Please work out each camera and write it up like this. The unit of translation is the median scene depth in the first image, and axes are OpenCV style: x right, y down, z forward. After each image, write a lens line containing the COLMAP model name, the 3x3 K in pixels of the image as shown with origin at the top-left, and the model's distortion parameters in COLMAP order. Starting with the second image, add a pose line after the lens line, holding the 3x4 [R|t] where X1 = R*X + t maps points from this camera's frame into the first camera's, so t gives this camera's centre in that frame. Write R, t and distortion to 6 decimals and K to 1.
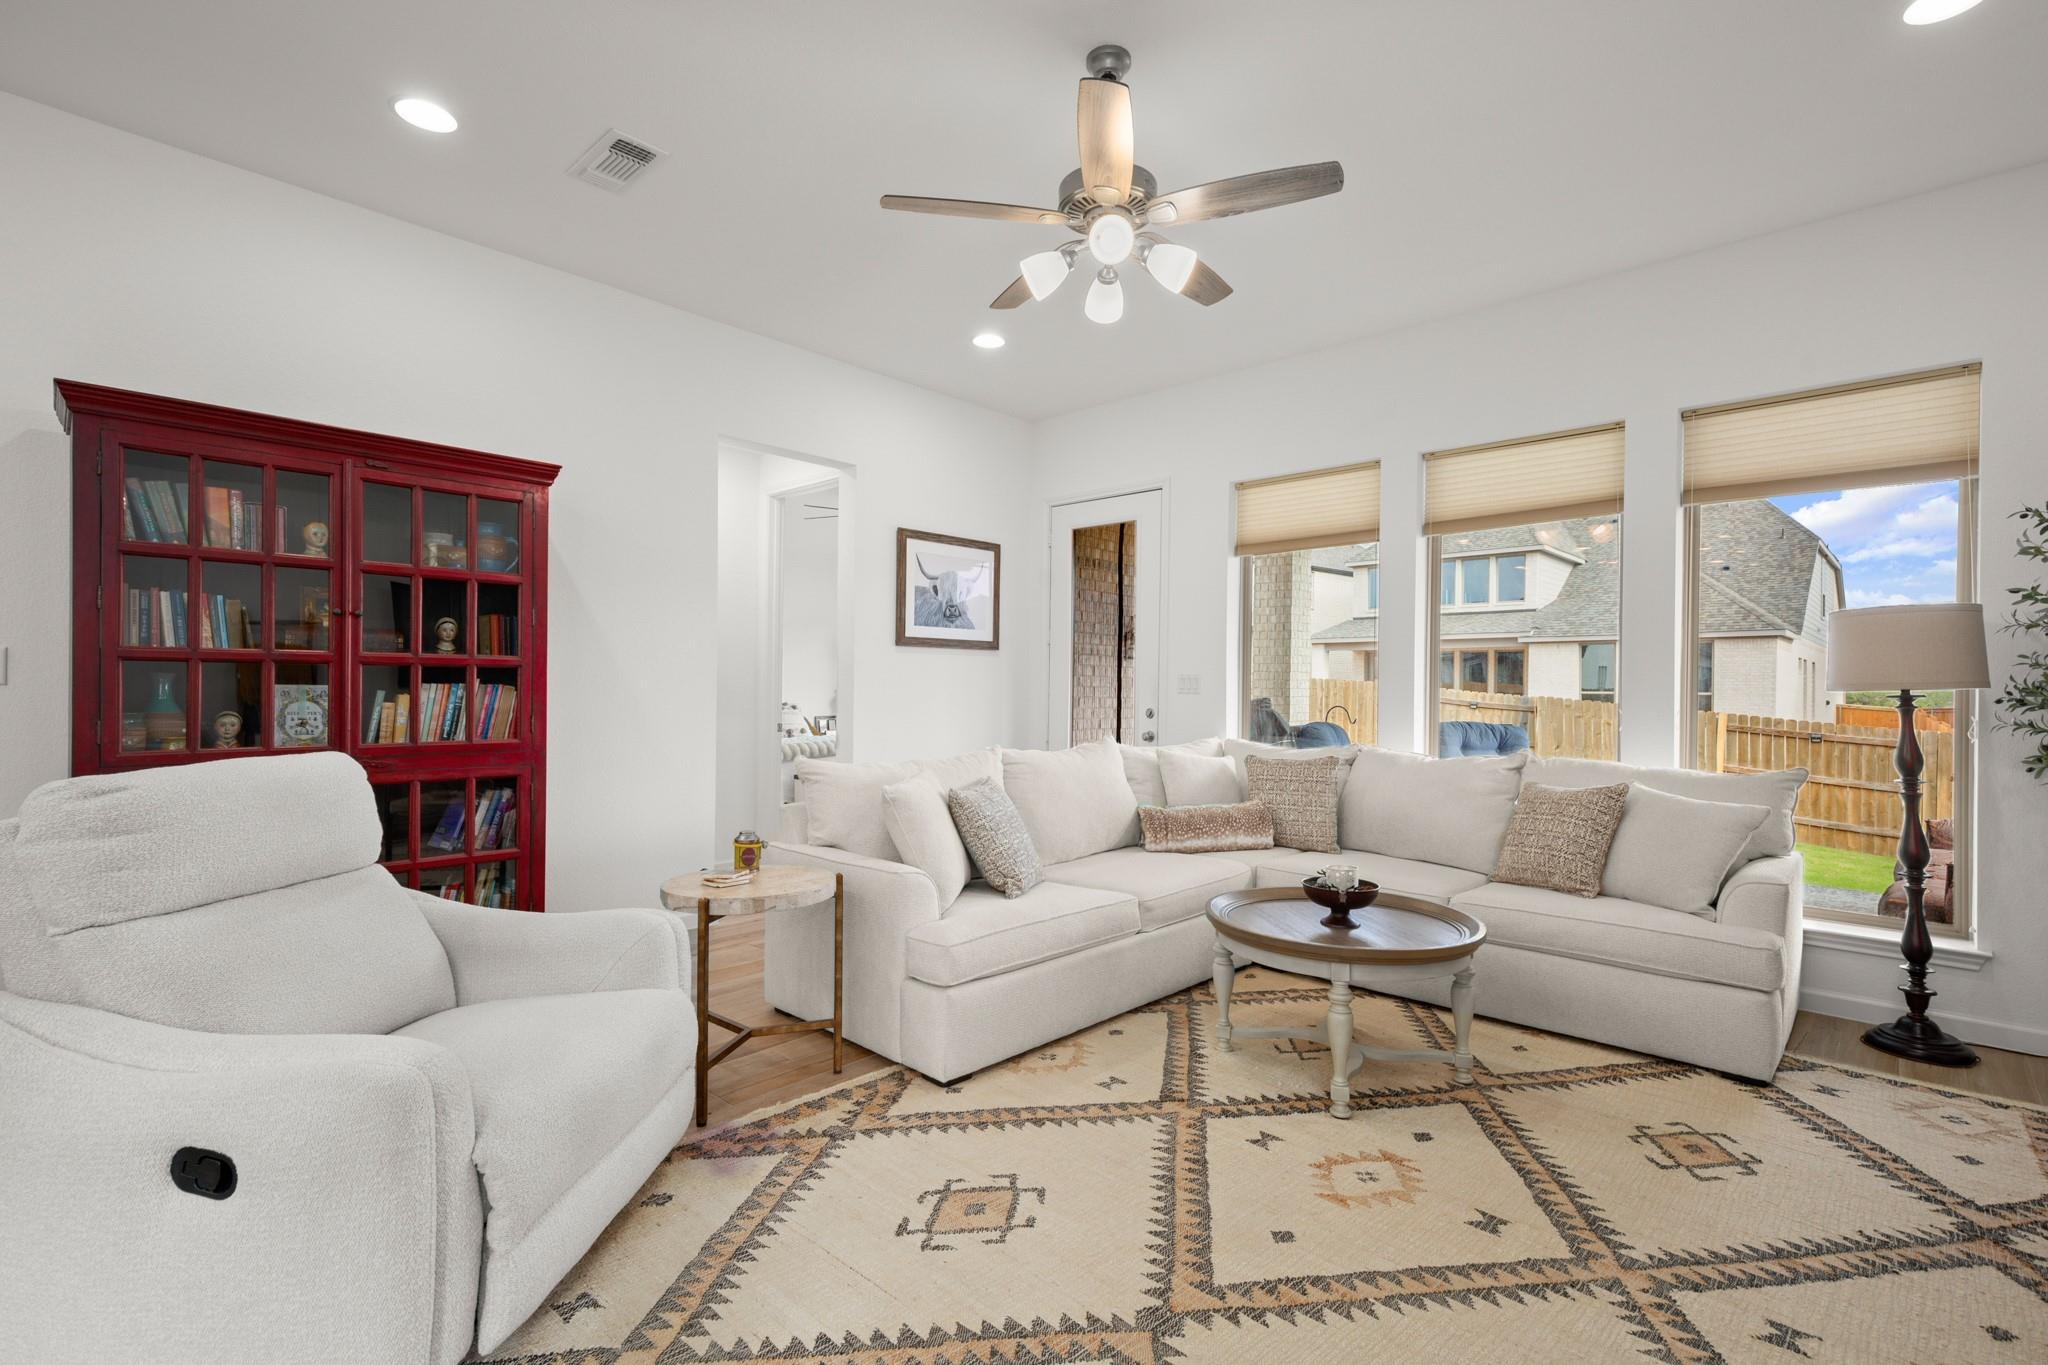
lens RADIAL K [[932.6, 0, 1038.0], [0, 932.6, 686.8], [0, 0, 1]] dist [0.013852, 0.000034]
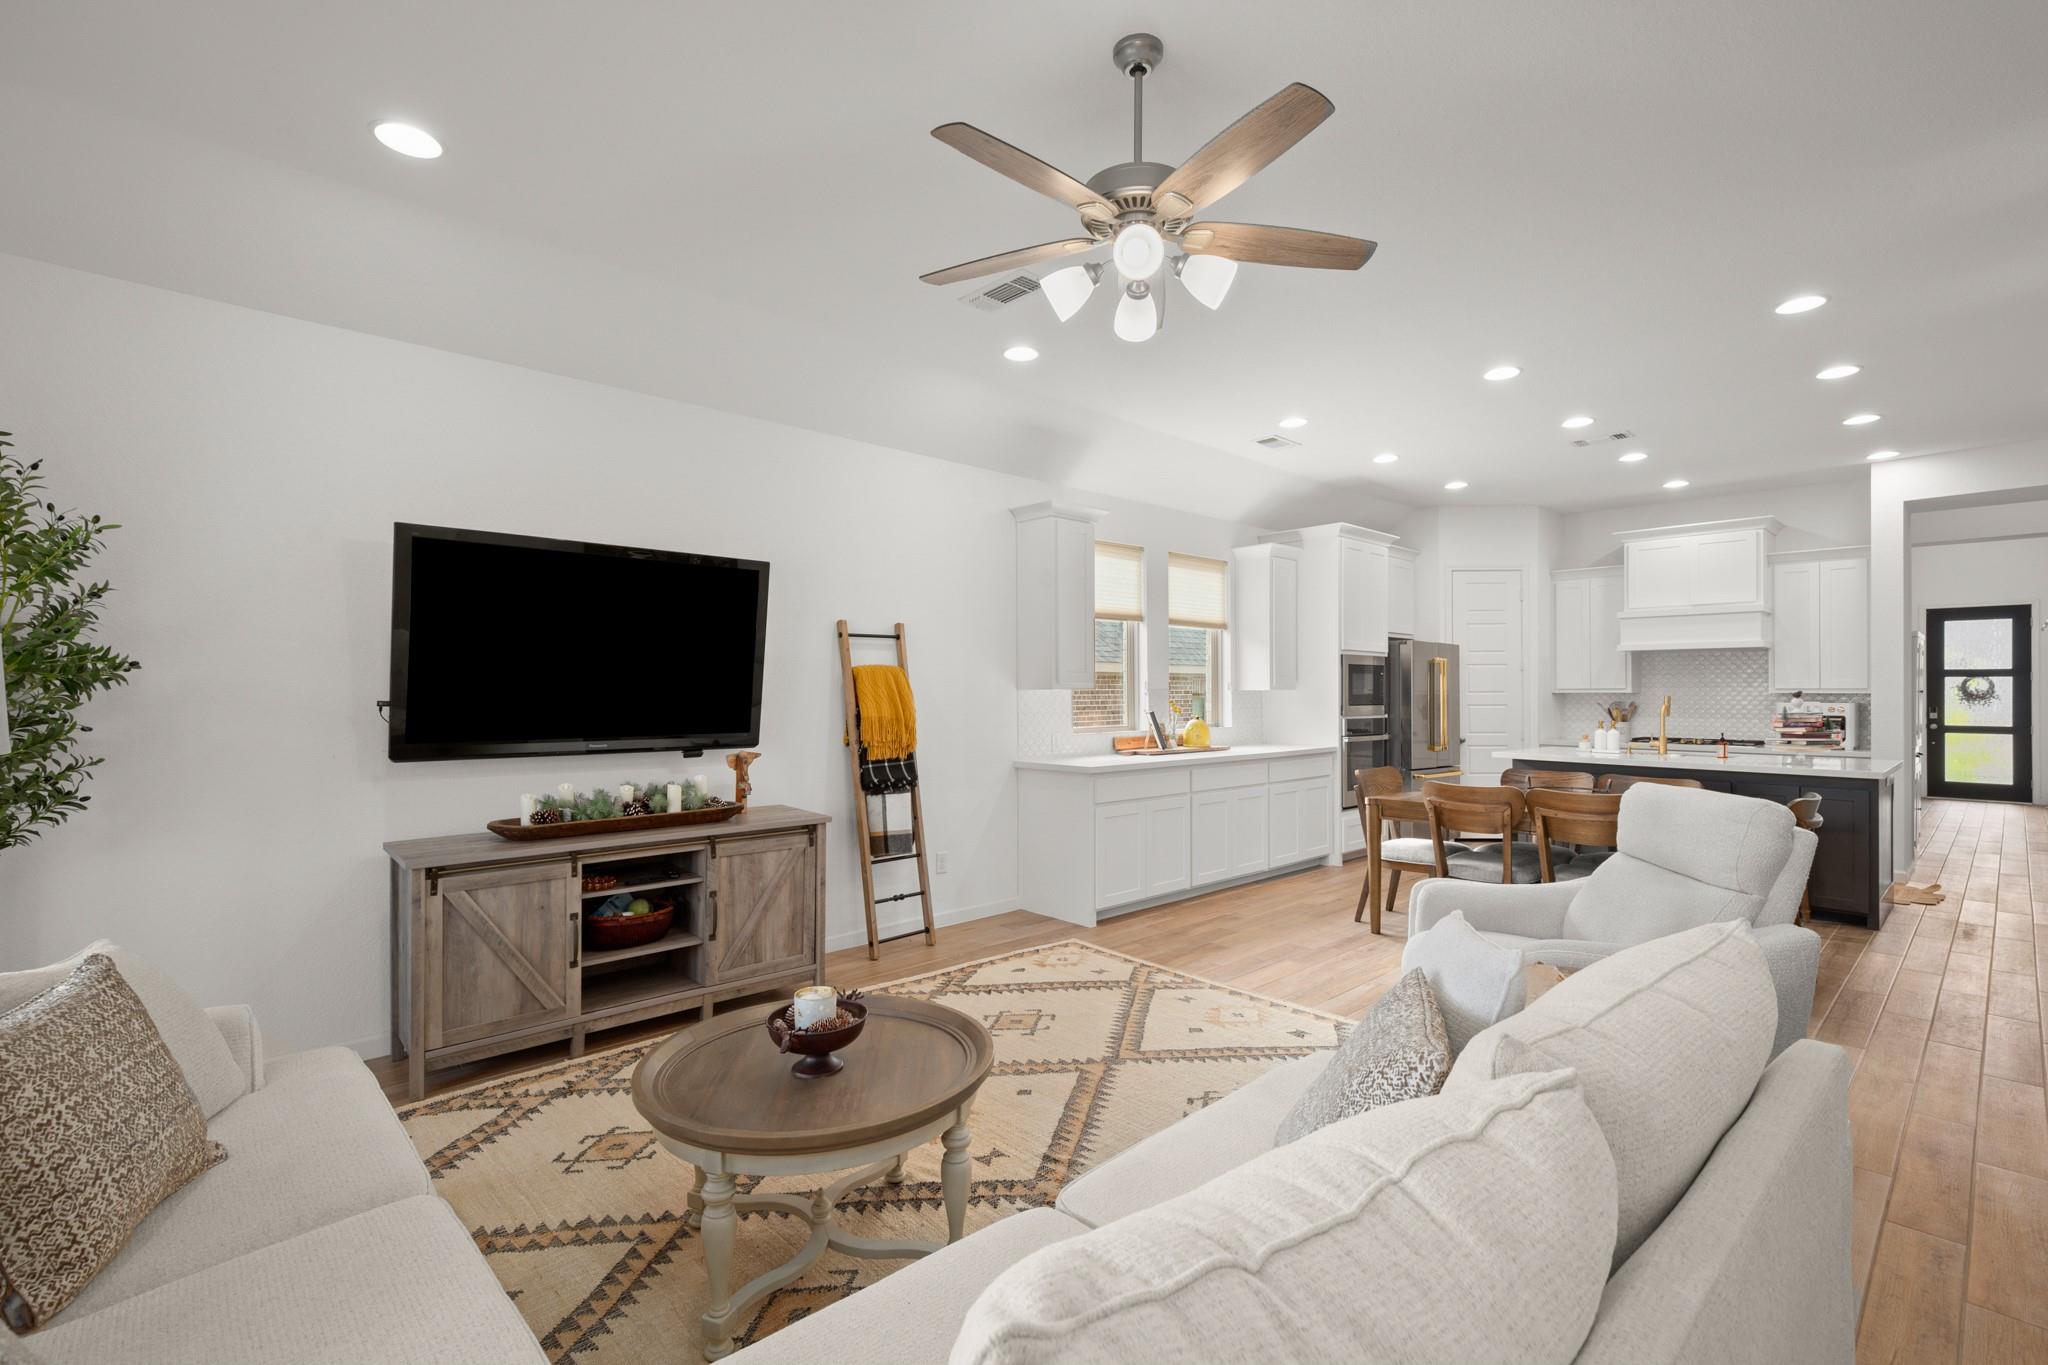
lens RADIAL K [[932.6, 0, 1041.0], [0, 932.6, 682.2], [0, 0, 1]] dist [0.013852, 0.000034]
pose [[-0.997865, -0.007217, 0.064910, 0.086968], [-0.007793, 0.999933, -0.008614, -0.049921], [-0.064843, -0.009101, -0.997854, 1.597165]]
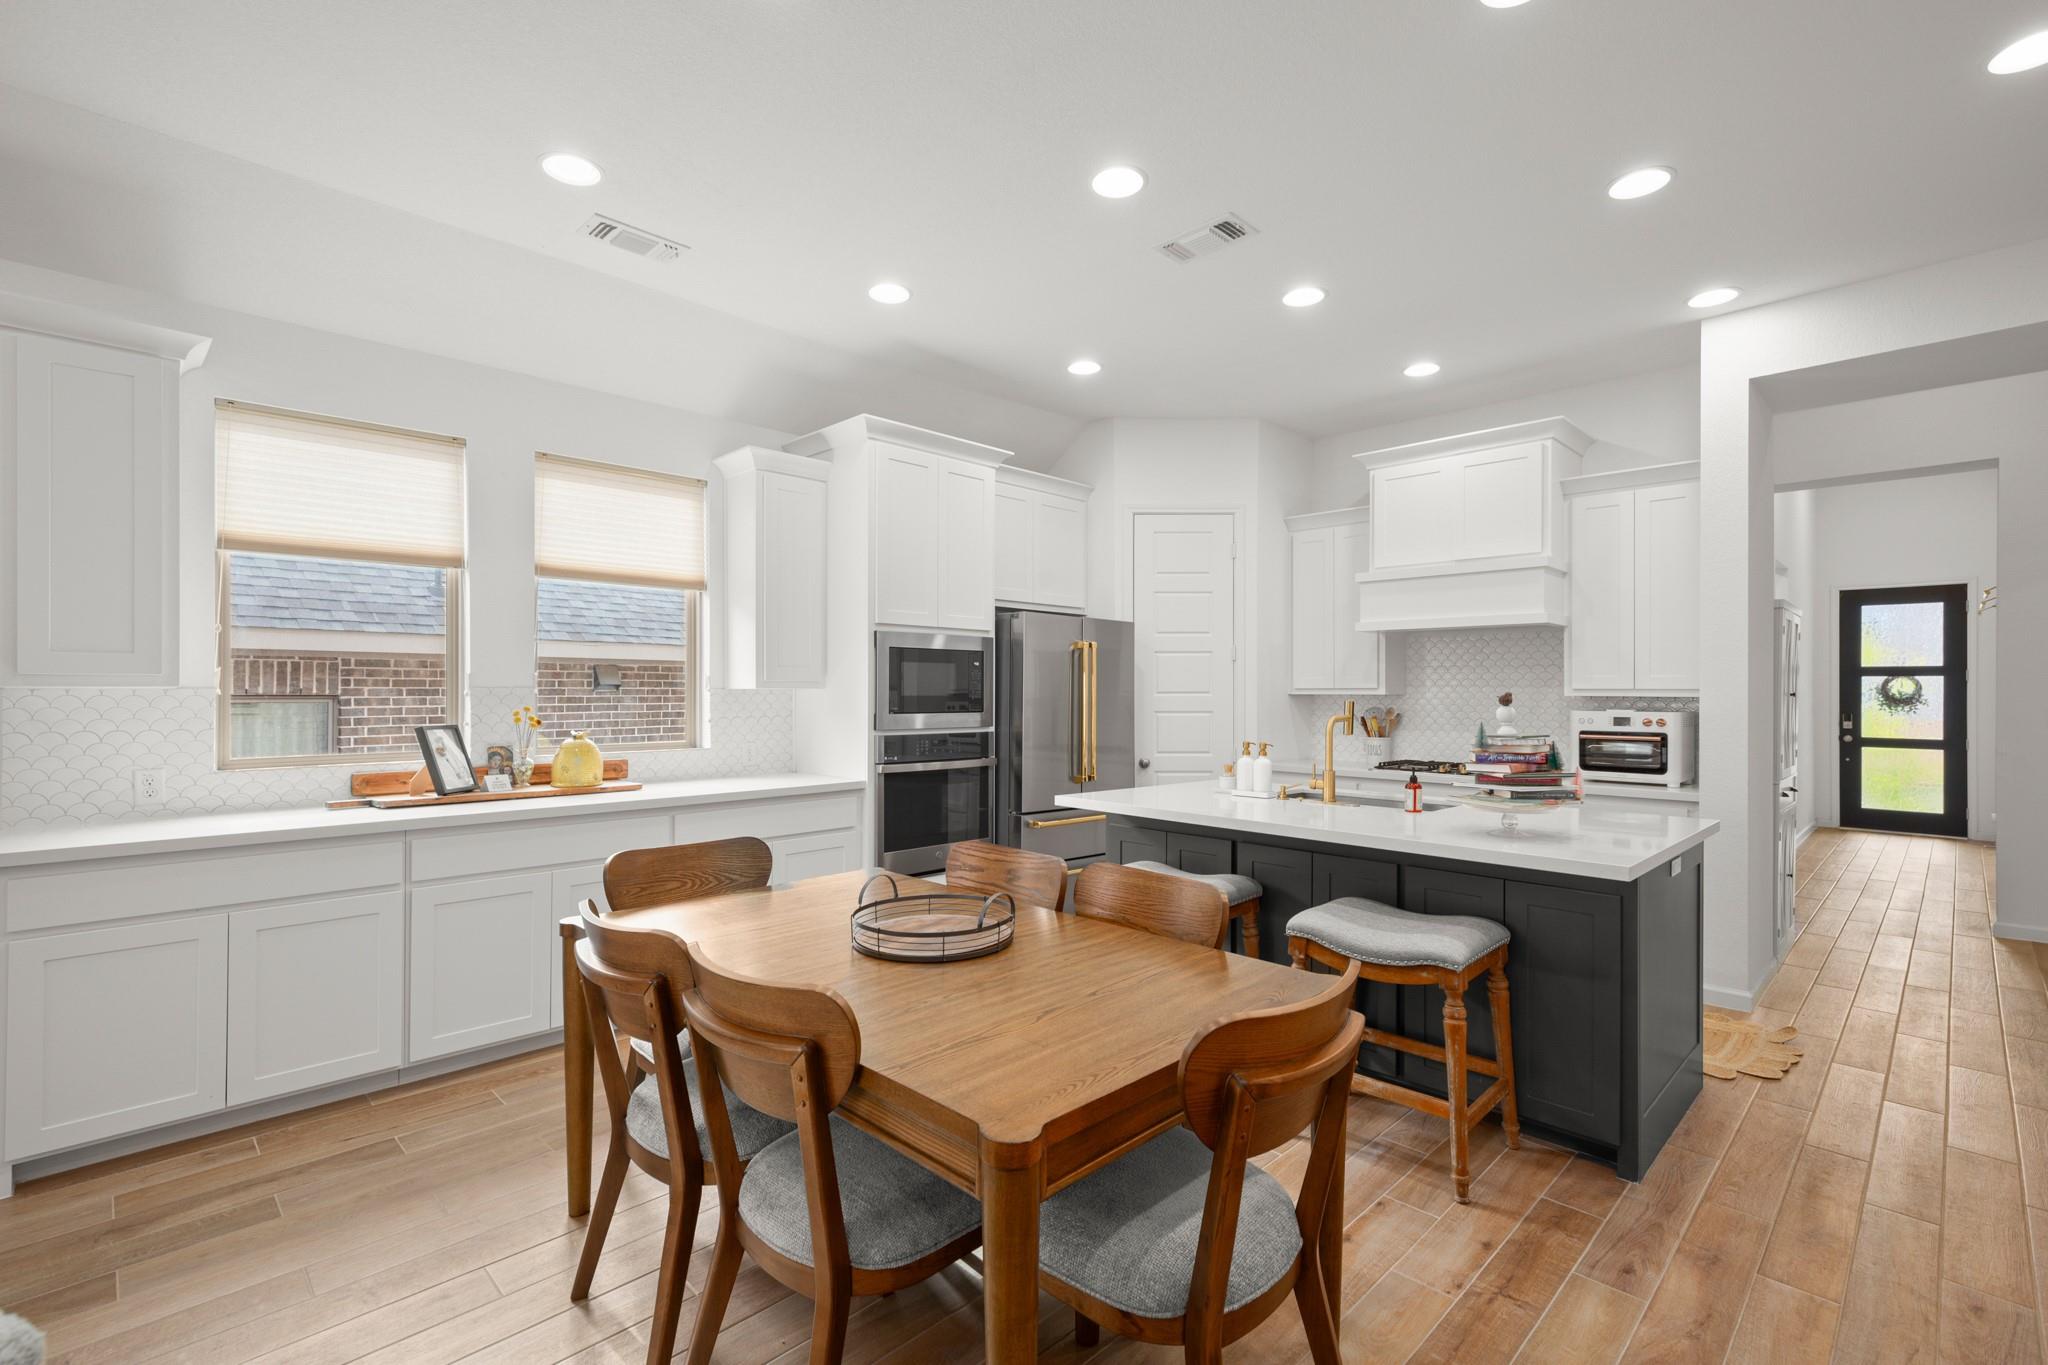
lens RADIAL K [[932.6, 0, 1044.1], [0, 932.6, 681.9], [0, 0, 1]] dist [0.013852, 0.000034]
pose [[-0.999264, -0.010869, 0.036776, -0.771892], [-0.011213, 0.999895, -0.009150, -0.056569], [-0.036673, -0.009556, -0.999282, 0.696867]]
